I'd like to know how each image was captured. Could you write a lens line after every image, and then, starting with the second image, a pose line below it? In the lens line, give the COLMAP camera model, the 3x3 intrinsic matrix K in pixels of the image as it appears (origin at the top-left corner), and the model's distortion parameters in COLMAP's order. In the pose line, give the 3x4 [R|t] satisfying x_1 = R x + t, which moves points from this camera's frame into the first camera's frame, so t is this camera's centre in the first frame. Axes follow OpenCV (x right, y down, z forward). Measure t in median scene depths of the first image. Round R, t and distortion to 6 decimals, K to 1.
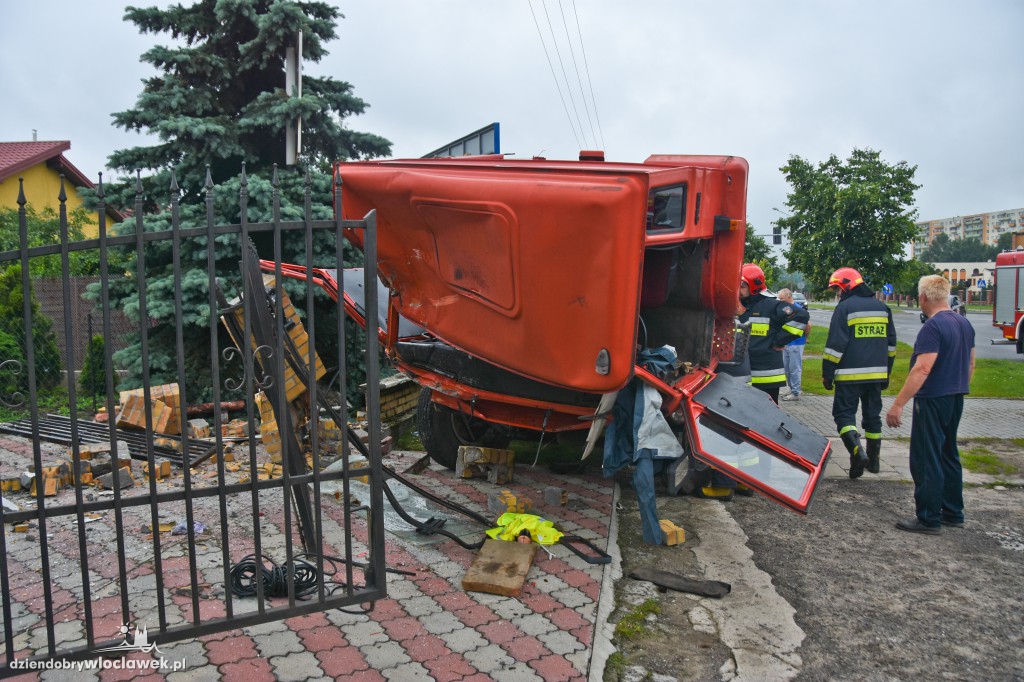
lens RADIAL K [[810.9, 0, 491.1], [0, 810.9, 365.0], [0, 0, 1]] dist [-0.159330, 0.109441]
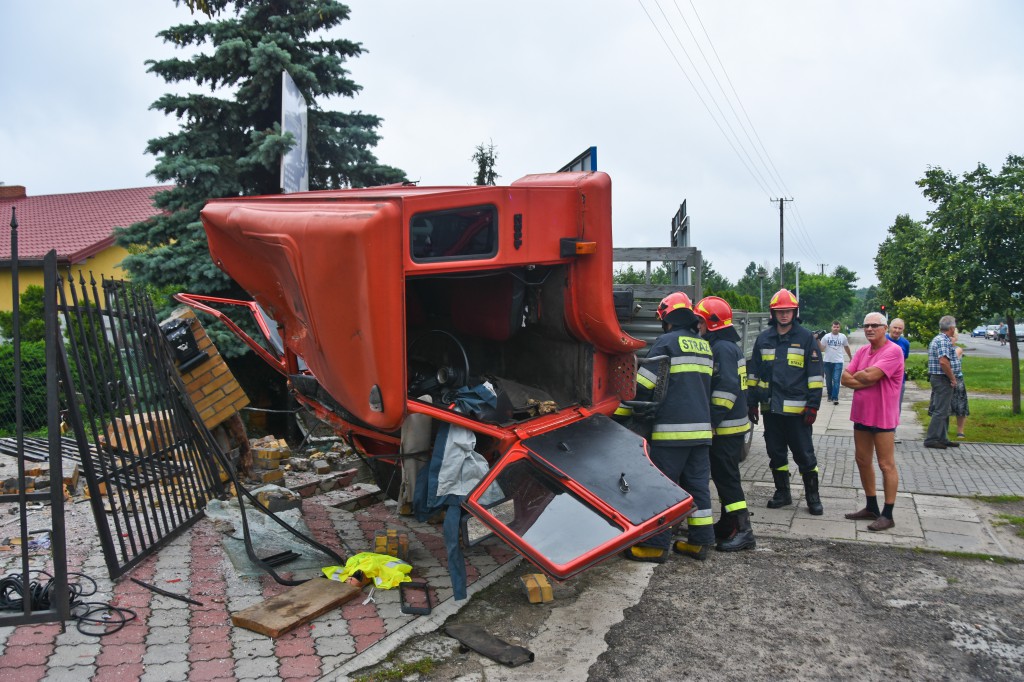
lens RADIAL K [[830.9, 0, 516.0], [0, 830.9, 362.3], [0, 0, 1]] dist [-0.170700, 0.139671]
pose [[0.969090, 0.010525, -0.246483, 0.444970], [-0.020455, 0.999077, -0.037761, -0.010957], [0.245858, 0.041635, 0.968411, 0.087572]]
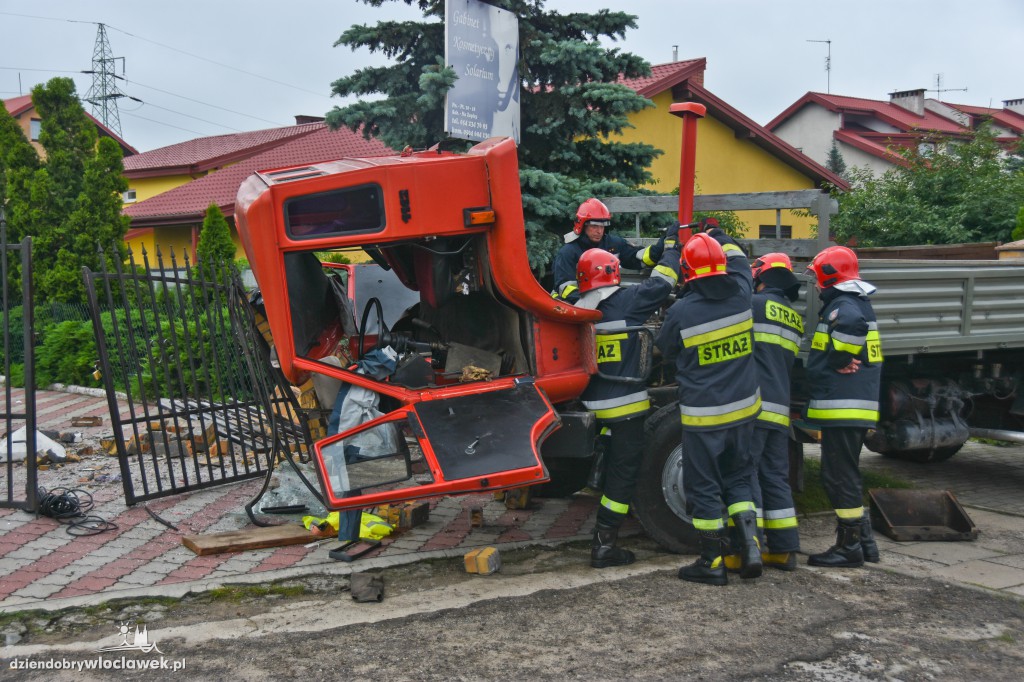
lens RADIAL K [[1500.2, 0, 511.9], [0, 1500.2, 358.7], [0, 0, 1]] dist [0.045607, 0.845622]
pose [[0.658976, 0.039545, -0.751123, 1.567606], [-0.061203, 0.998125, -0.001145, -0.014922], [0.749669, 0.046726, 0.660161, -0.091249]]
